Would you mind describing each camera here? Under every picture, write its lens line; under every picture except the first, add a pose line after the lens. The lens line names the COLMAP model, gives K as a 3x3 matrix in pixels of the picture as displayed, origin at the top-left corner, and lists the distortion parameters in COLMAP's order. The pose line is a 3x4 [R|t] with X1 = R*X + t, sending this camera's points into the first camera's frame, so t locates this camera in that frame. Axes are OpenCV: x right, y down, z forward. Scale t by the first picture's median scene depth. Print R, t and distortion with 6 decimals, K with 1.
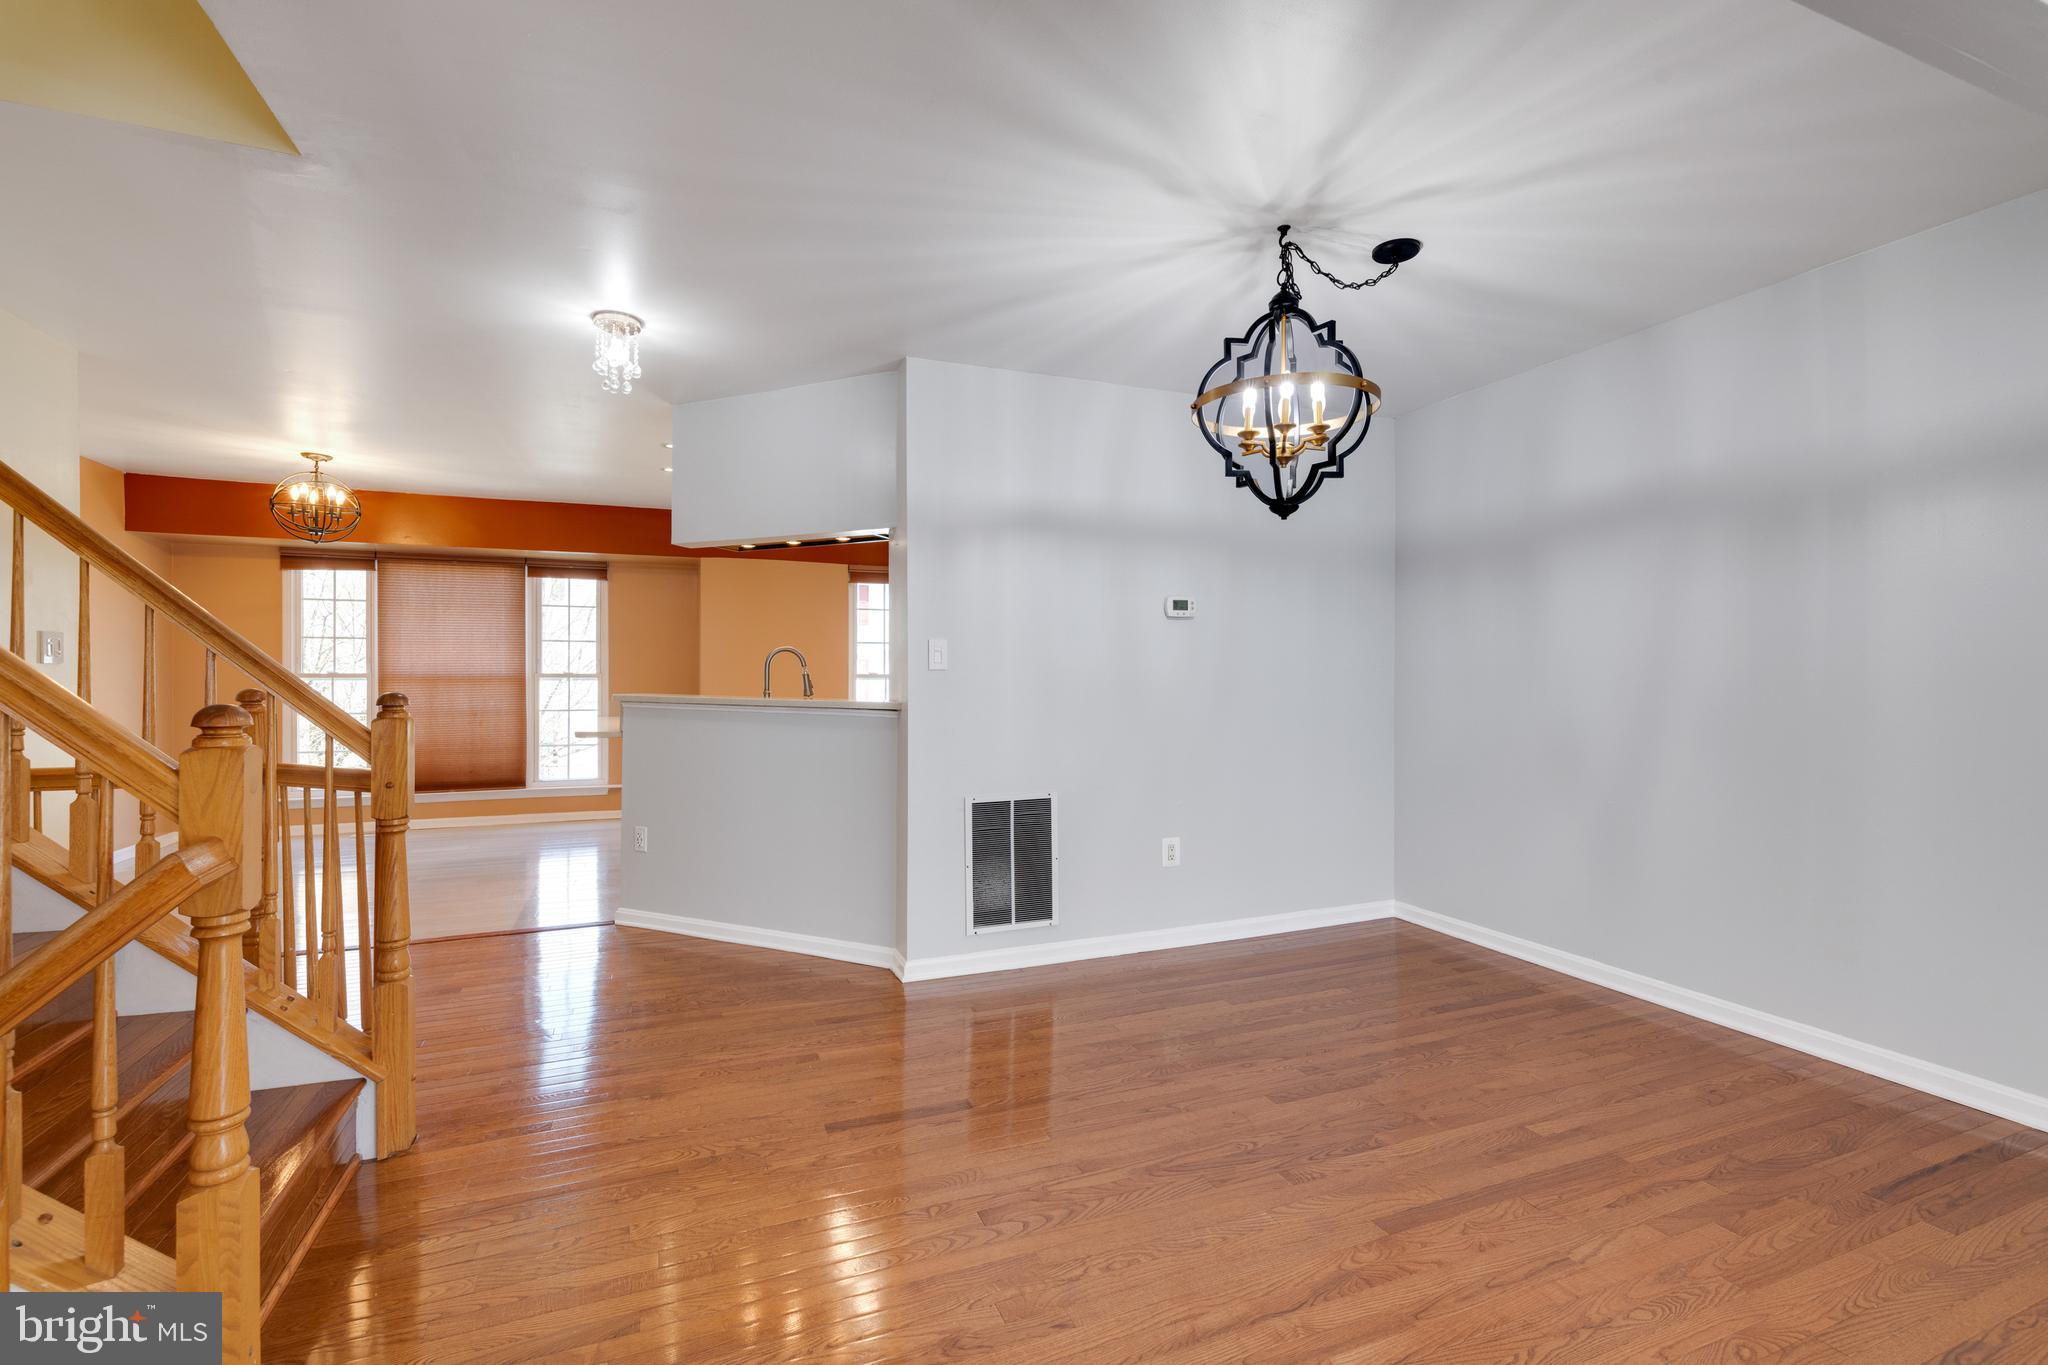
lens RADIAL K [[898.5, 0, 1024.0], [0, 898.5, 682.5], [0, 0, 1]] dist [-0.000098, -0.000033]
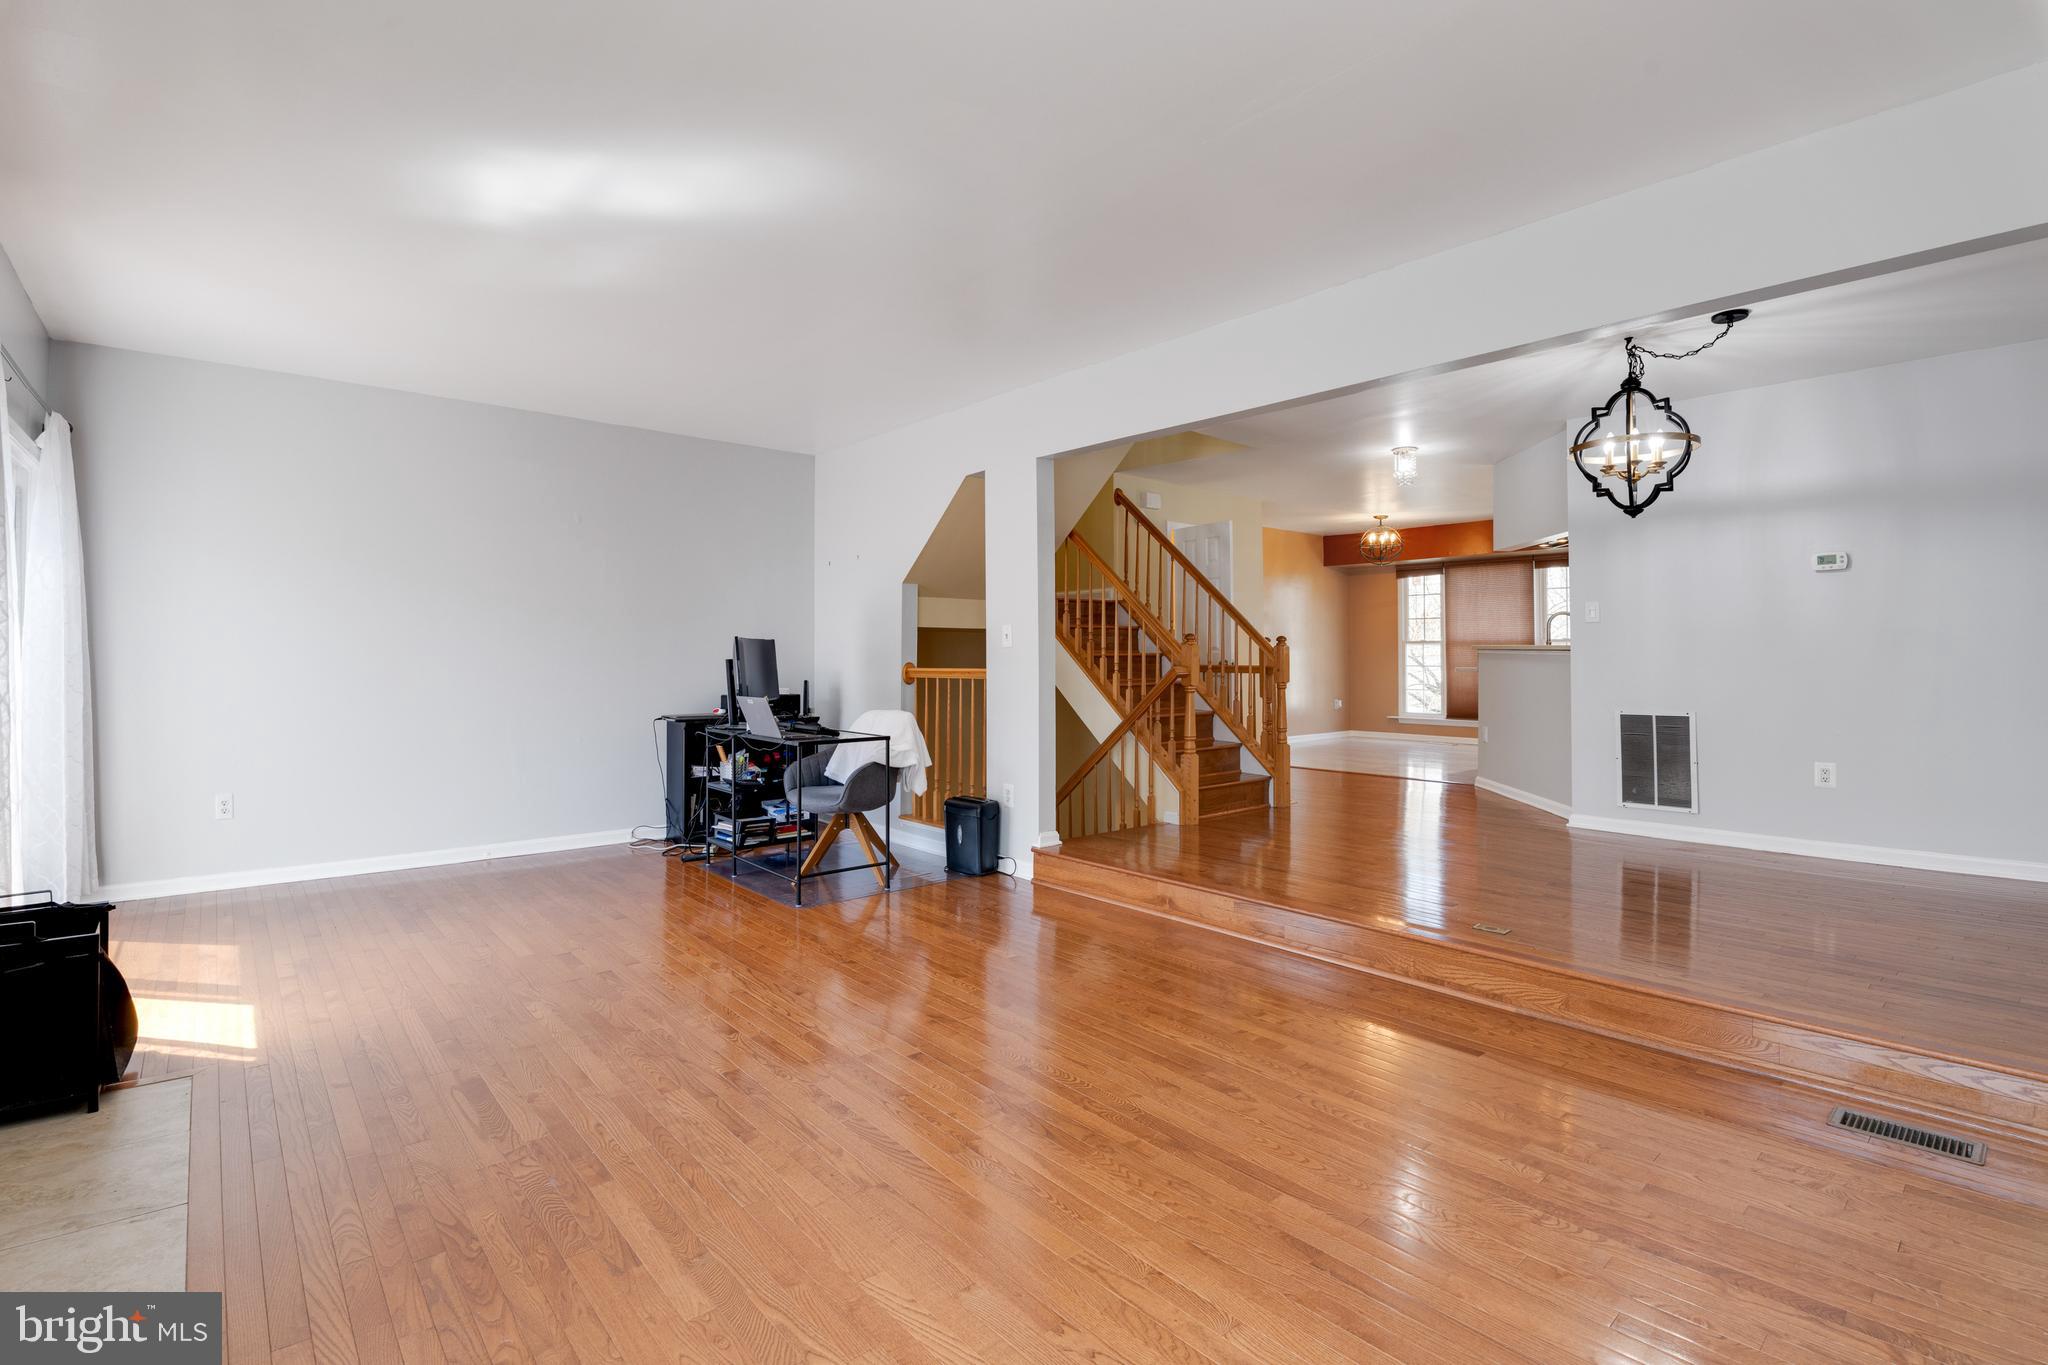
lens RADIAL K [[919.0, 0, 1032.8], [0, 919.0, 669.5], [0, 0, 1]] dist [-0.000262, -0.000069]
pose [[0.334191, 0.013903, -0.942403, 0.929498], [-0.009602, 0.999890, 0.011347, 0.050199], [0.942456, 0.005257, 0.334288, -0.347617]]
